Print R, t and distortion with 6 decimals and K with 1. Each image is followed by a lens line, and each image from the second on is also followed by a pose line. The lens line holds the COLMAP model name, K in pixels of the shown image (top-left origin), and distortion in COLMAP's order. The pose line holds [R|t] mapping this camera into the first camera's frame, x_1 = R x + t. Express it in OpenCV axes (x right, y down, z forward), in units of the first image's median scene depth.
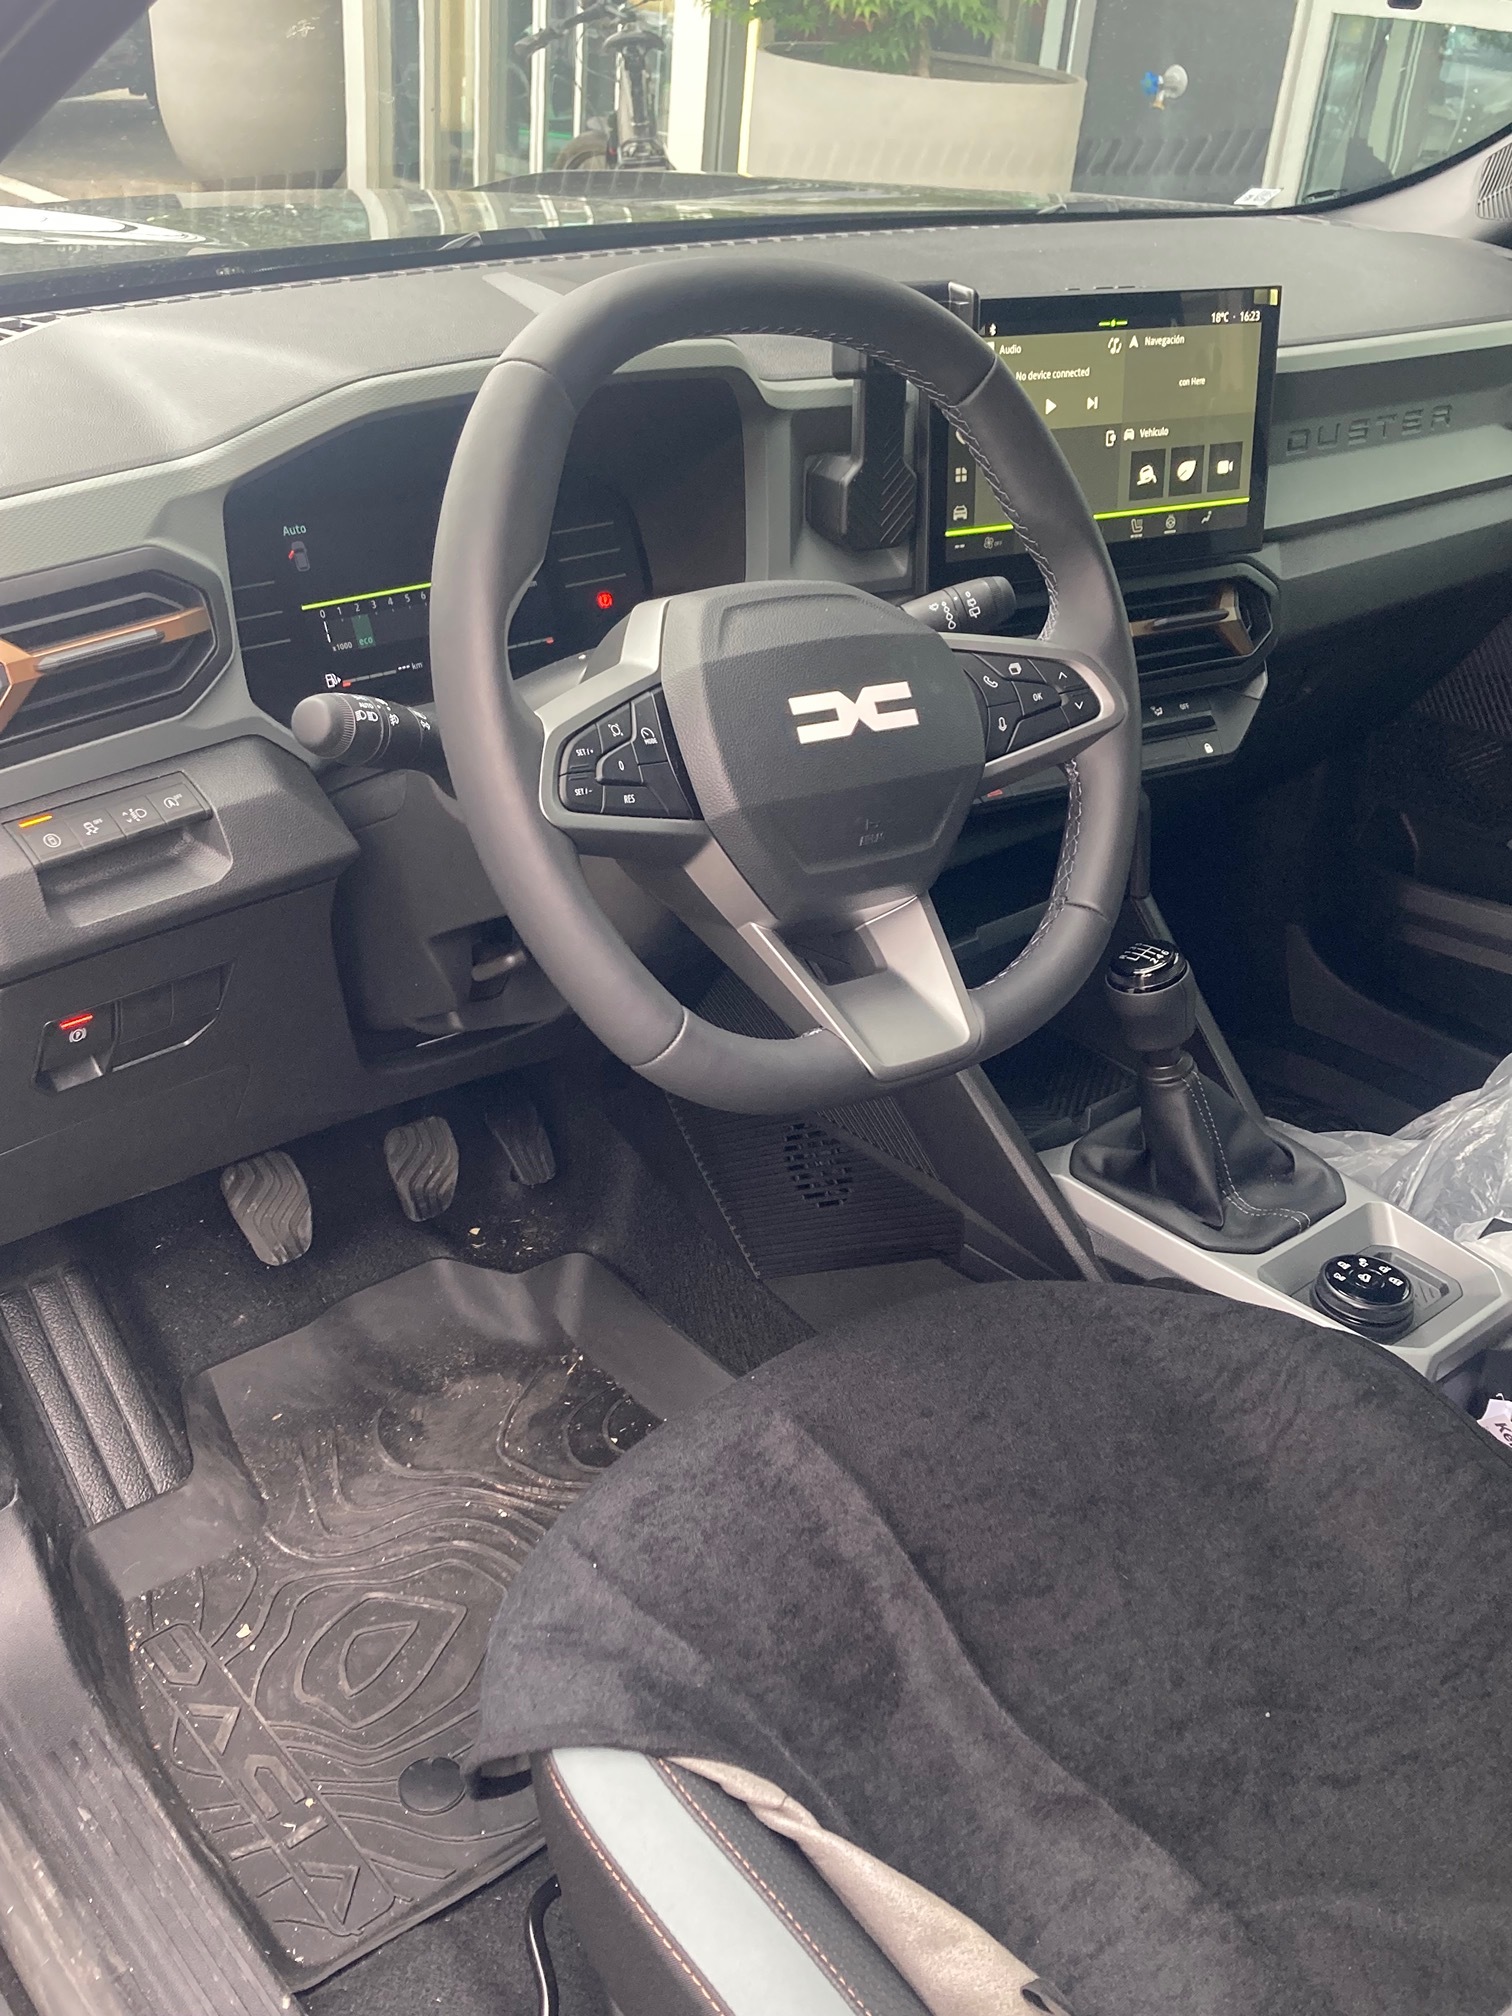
lens RADIAL K [[1898.2, 0, 756.1], [0, 1898.2, 1011.7], [0, 0, 1]] dist [-0.041433, 0.000000]
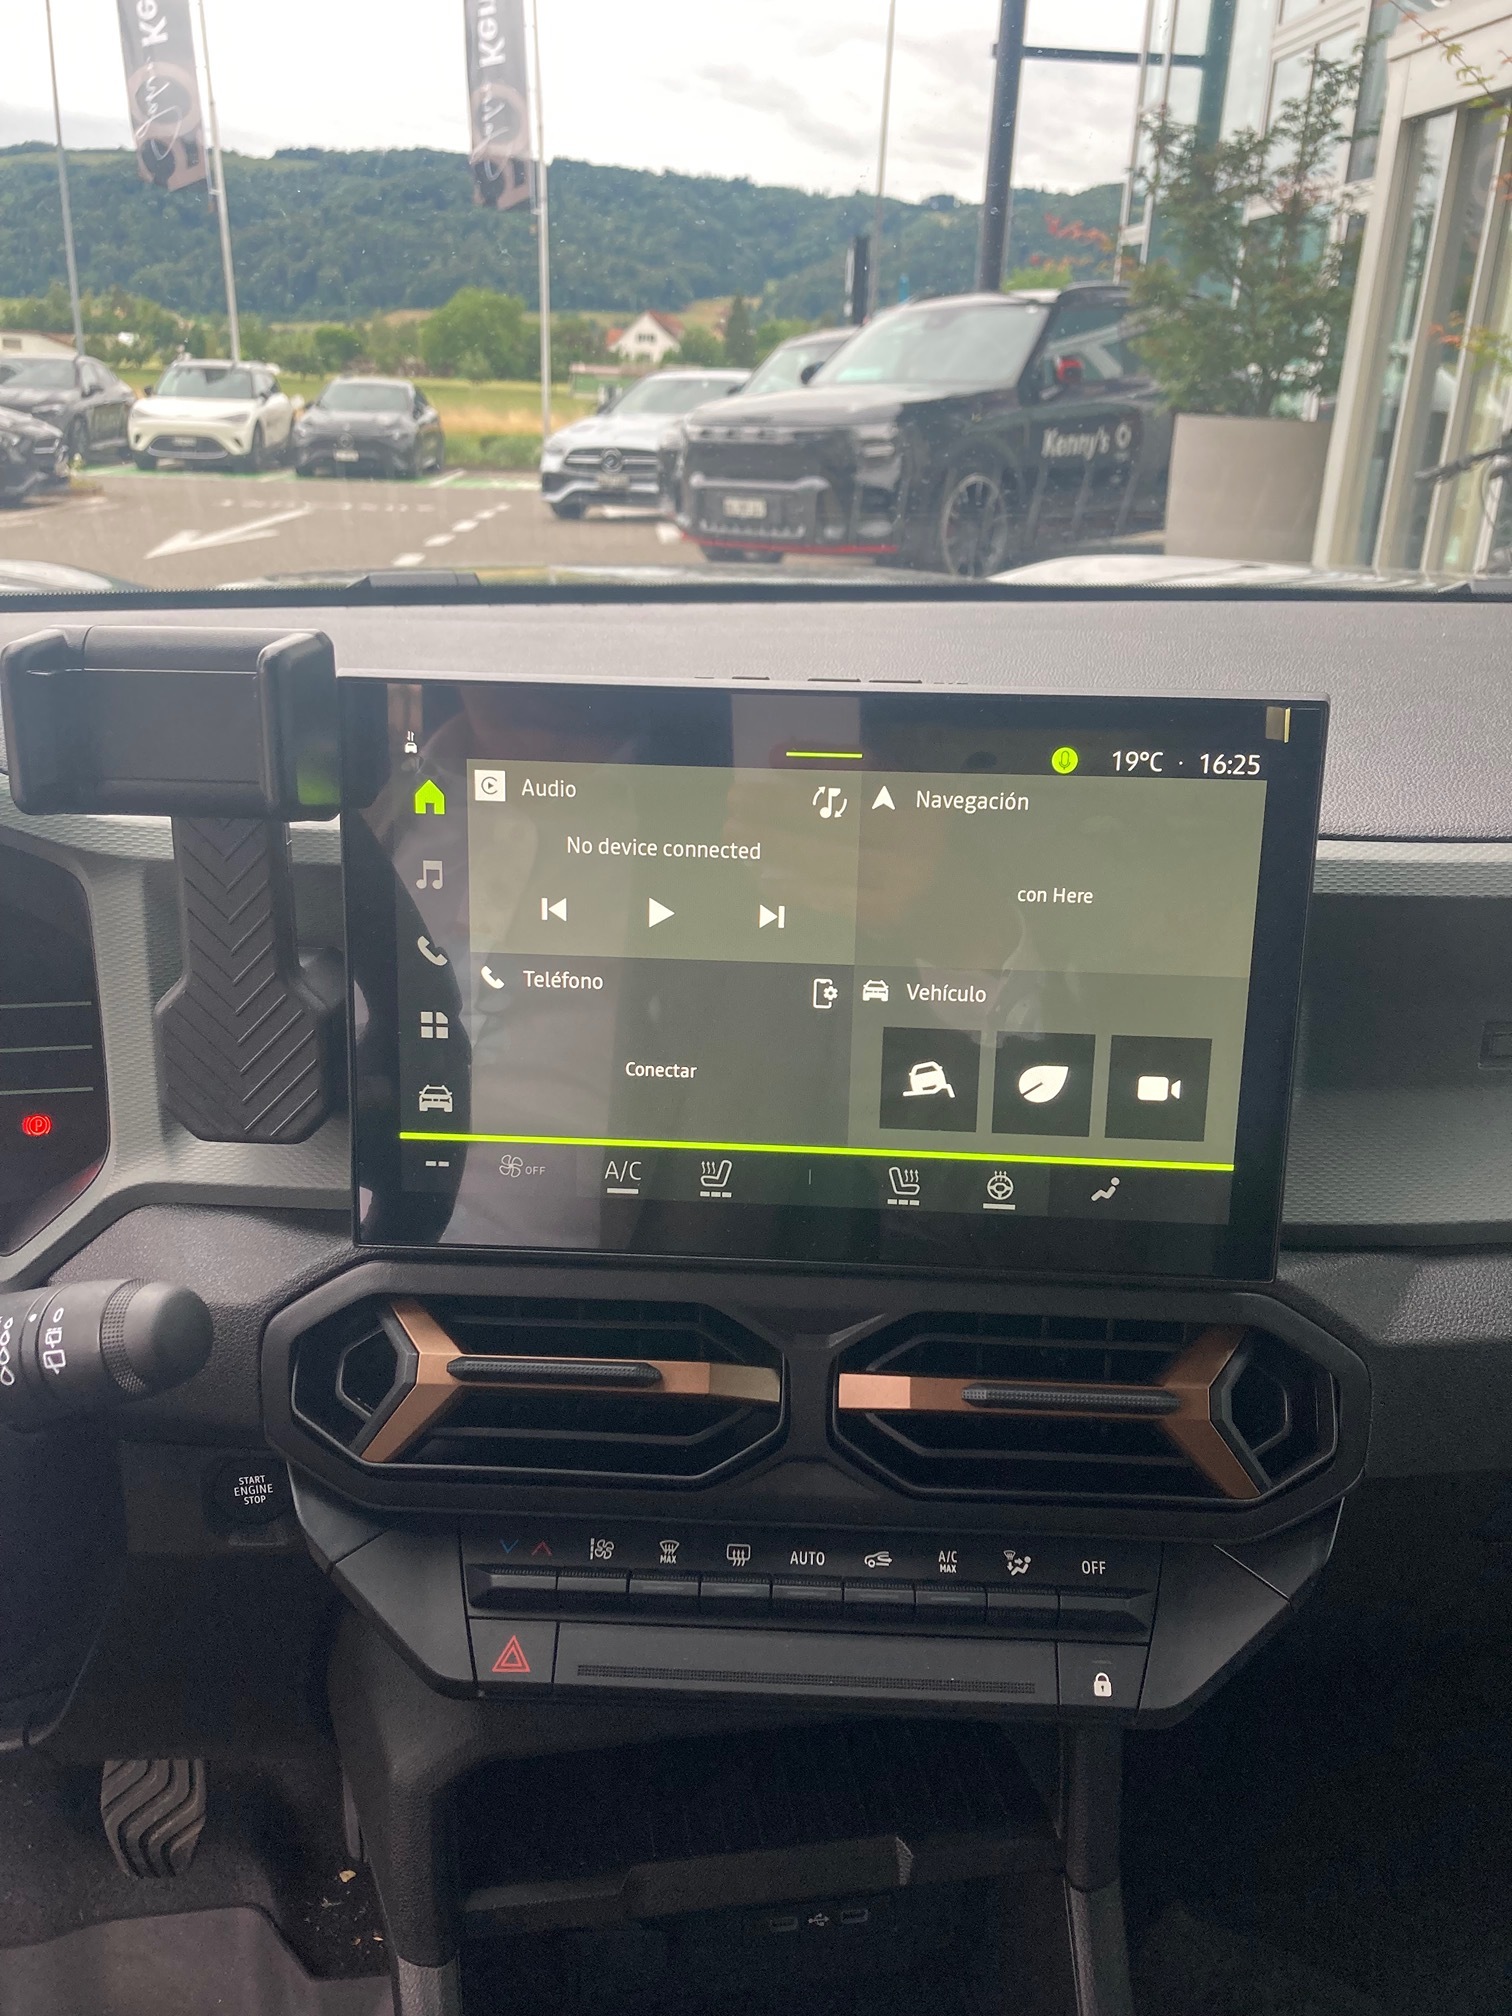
lens RADIAL K [[1636.2, 0, 749.9], [0, 1636.2, 1004.9], [0, 0, 1]] dist [0.013257, -0.003492]
pose [[0.825006, 0.149479, -0.544997, 0.381004], [-0.251784, 0.960602, -0.117677, -0.241716], [0.505935, 0.234306, 0.830139, 0.637796]]
